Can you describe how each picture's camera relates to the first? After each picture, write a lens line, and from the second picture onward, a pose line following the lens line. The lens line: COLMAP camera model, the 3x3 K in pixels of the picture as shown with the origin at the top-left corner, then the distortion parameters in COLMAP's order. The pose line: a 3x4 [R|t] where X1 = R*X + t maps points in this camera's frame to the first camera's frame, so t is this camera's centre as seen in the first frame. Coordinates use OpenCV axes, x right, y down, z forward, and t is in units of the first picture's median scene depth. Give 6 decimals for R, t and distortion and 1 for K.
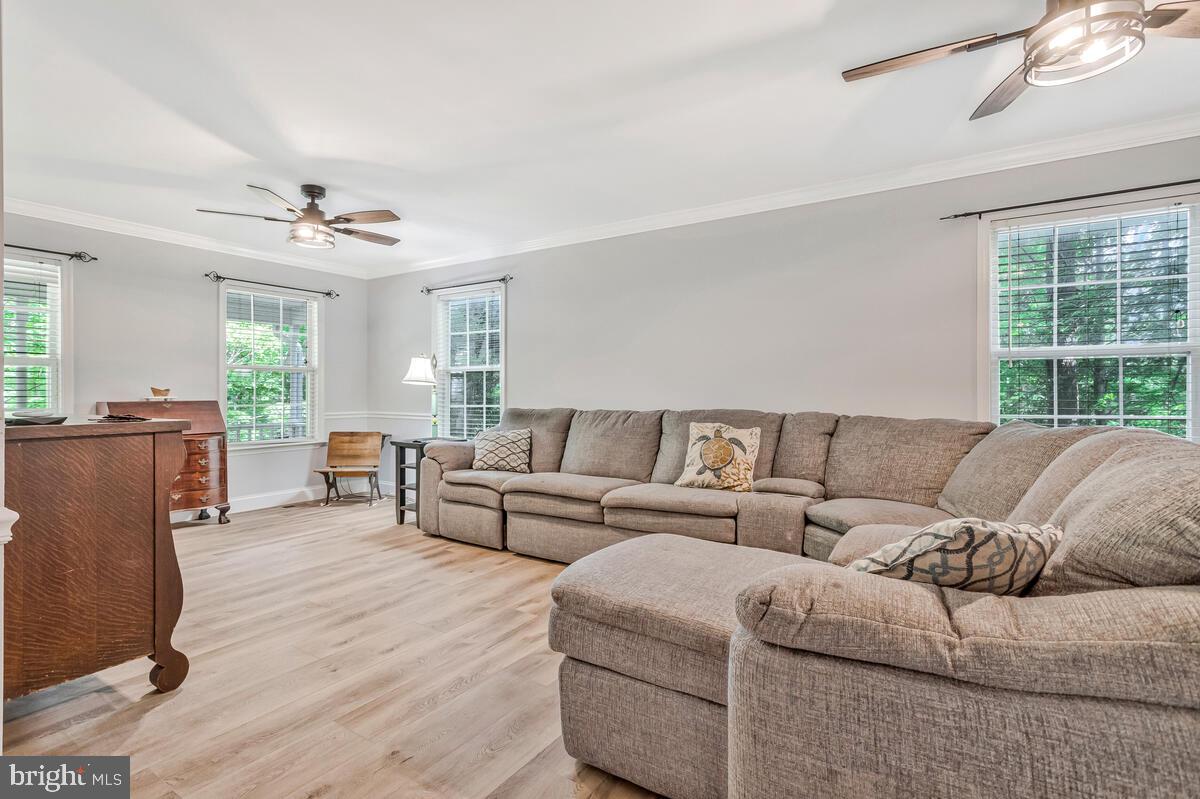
lens RADIAL K [[583.0, 0, 600.6], [0, 583.0, 394.0], [0, 0, 1]] dist [0.008400, 0.001175]
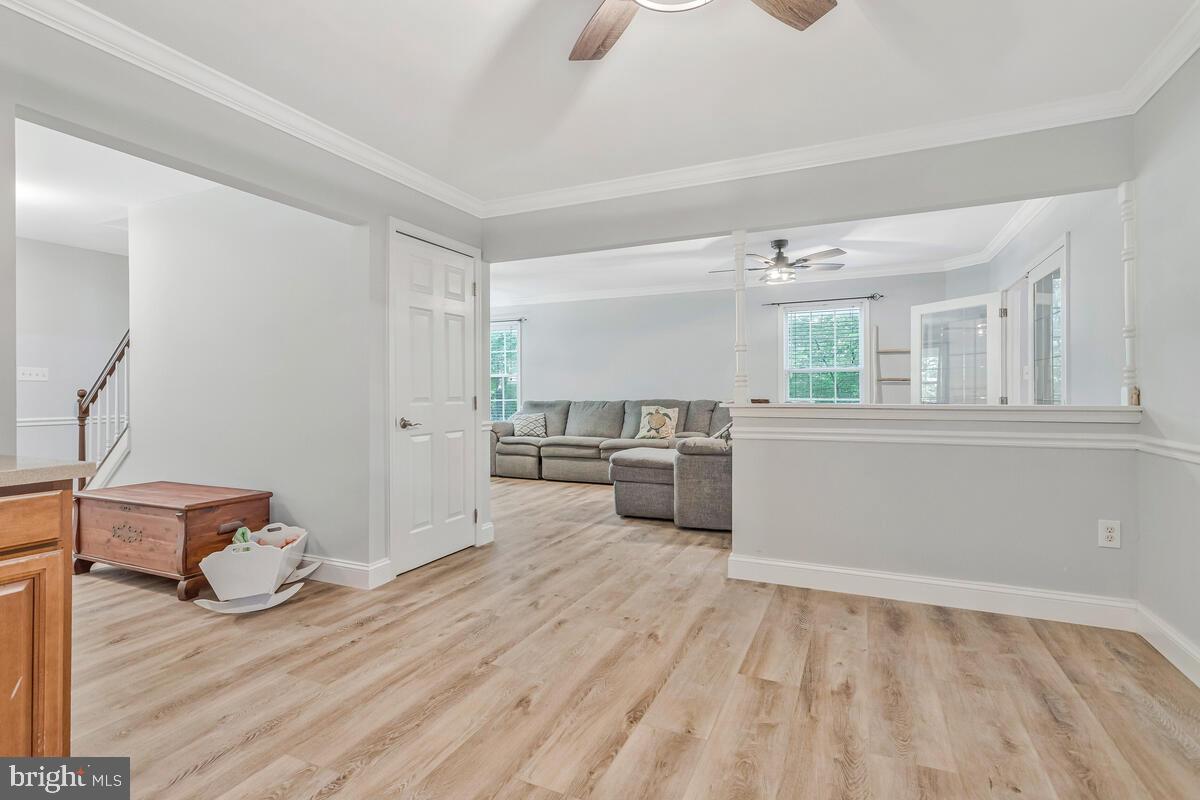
lens RADIAL K [[583.0, 0, 597.7], [0, 583.0, 396.7], [0, 0, 1]] dist [0.008400, 0.001175]
pose [[0.989343, -0.009330, 0.145305, -0.249645], [0.008001, 0.999921, 0.009728, -0.001644], [-0.145385, -0.008462, 0.989339, -0.808834]]
